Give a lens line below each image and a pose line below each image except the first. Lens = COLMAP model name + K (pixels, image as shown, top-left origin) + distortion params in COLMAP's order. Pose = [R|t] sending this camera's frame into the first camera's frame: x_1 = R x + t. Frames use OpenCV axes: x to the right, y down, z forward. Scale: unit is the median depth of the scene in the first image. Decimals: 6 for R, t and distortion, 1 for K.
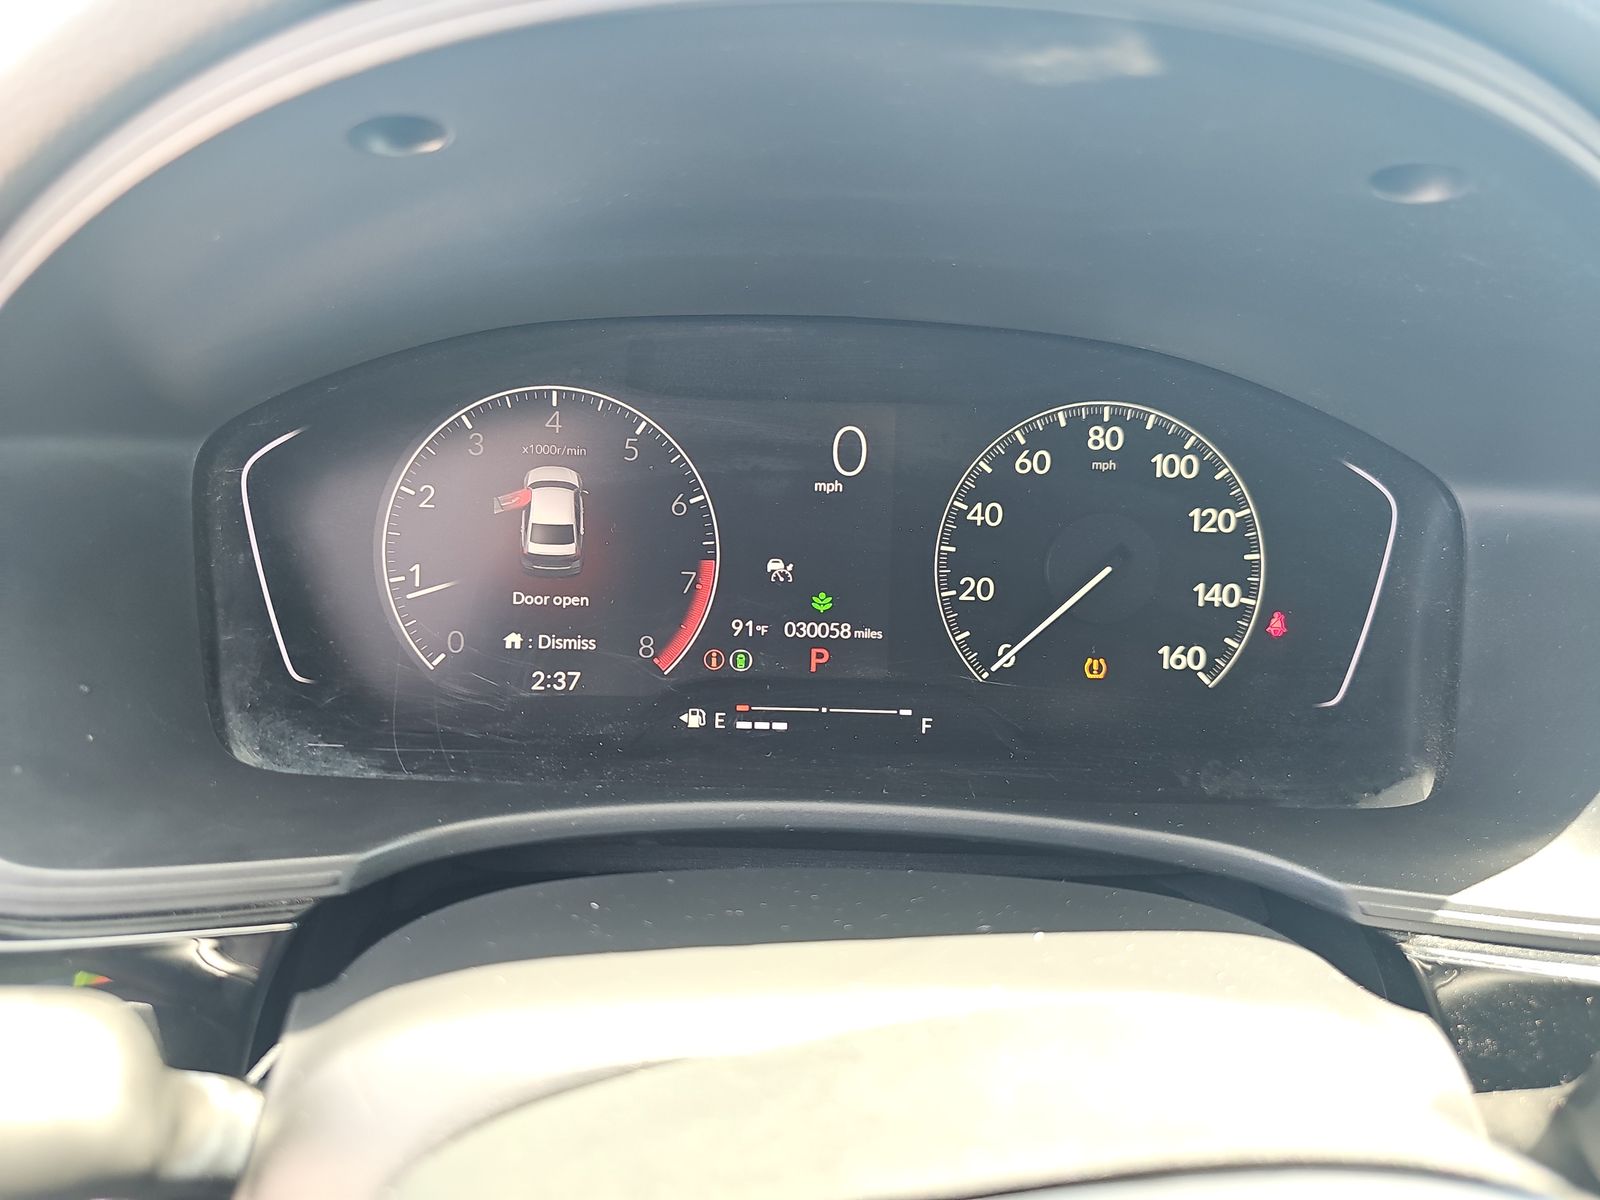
lens RADIAL K [[1072.4, 0, 800.9], [0, 1072.4, 598.7], [0, 0, 1]] dist [0.048857, -0.019779]
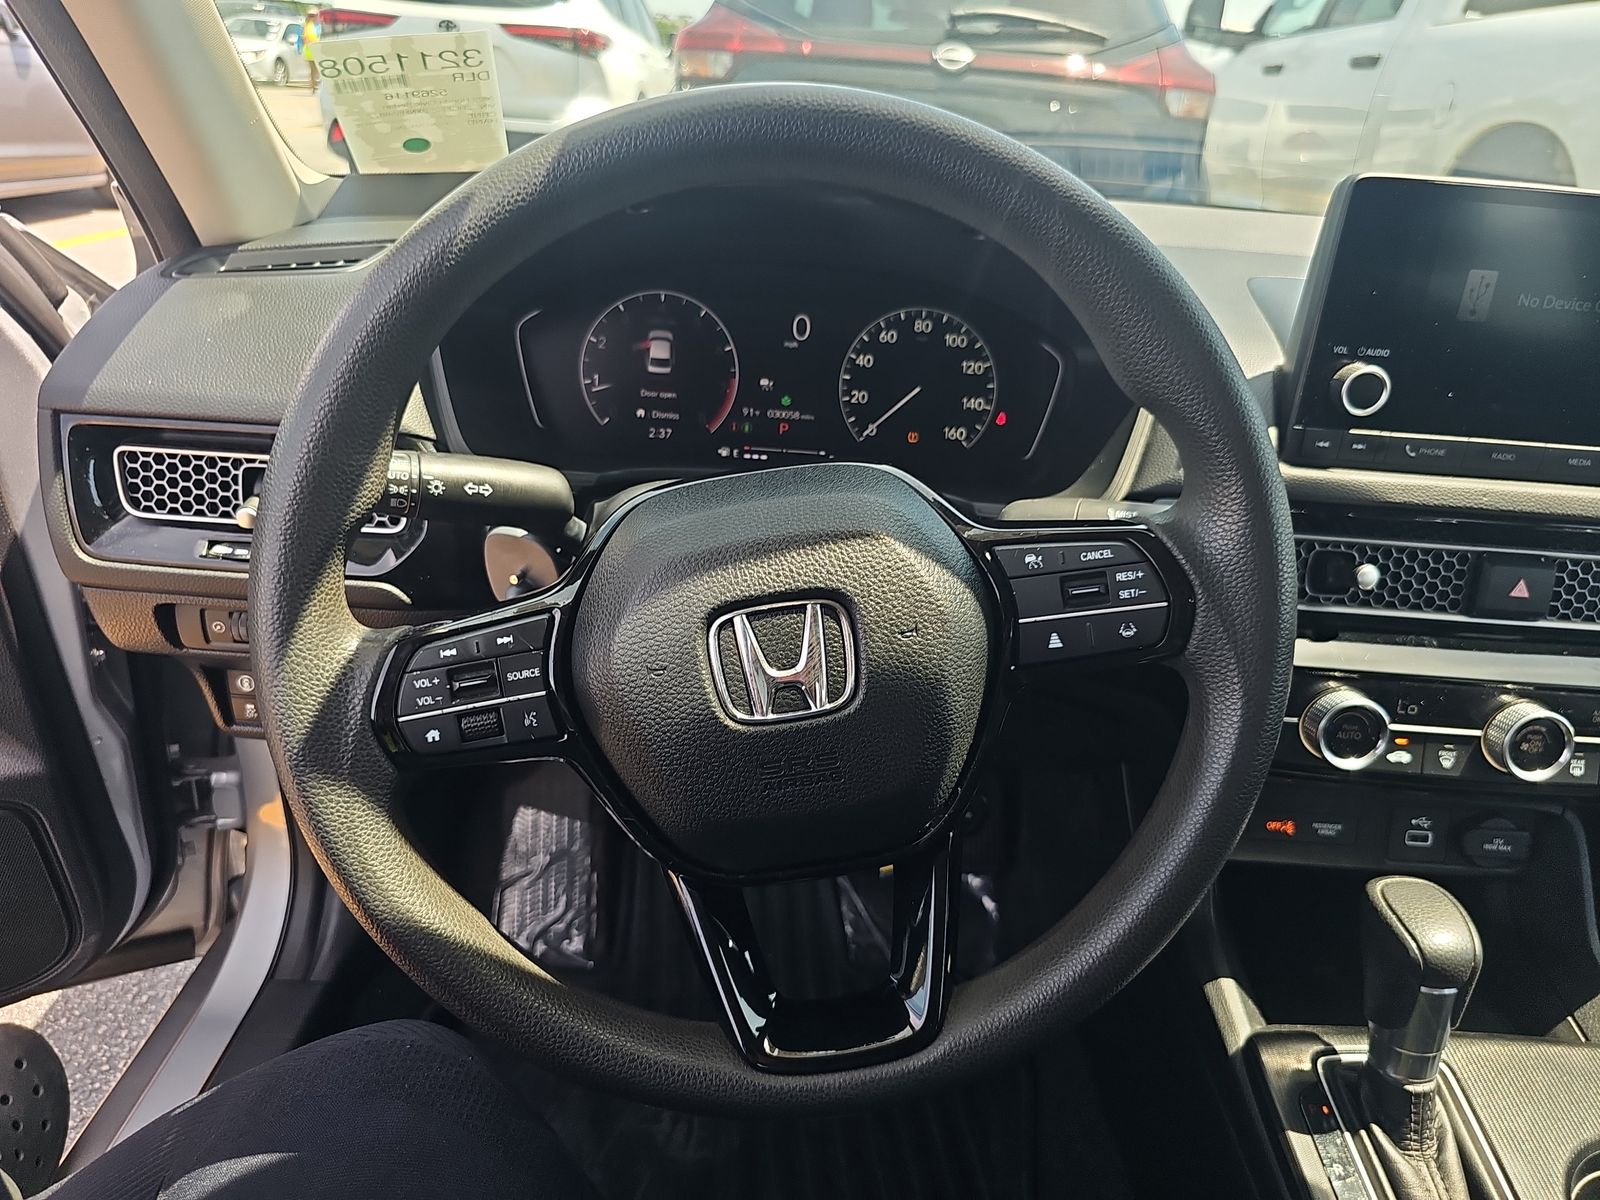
lens RADIAL K [[1072.4, 0, 794.7], [0, 1072.4, 595.9], [0, 0, 1]] dist [0.048857, -0.019779]
pose [[0.999285, 0.037498, -0.004830, 0.062116], [-0.036356, 0.988095, 0.149488, 0.066932], [0.010378, -0.149206, 0.988752, -1.153545]]
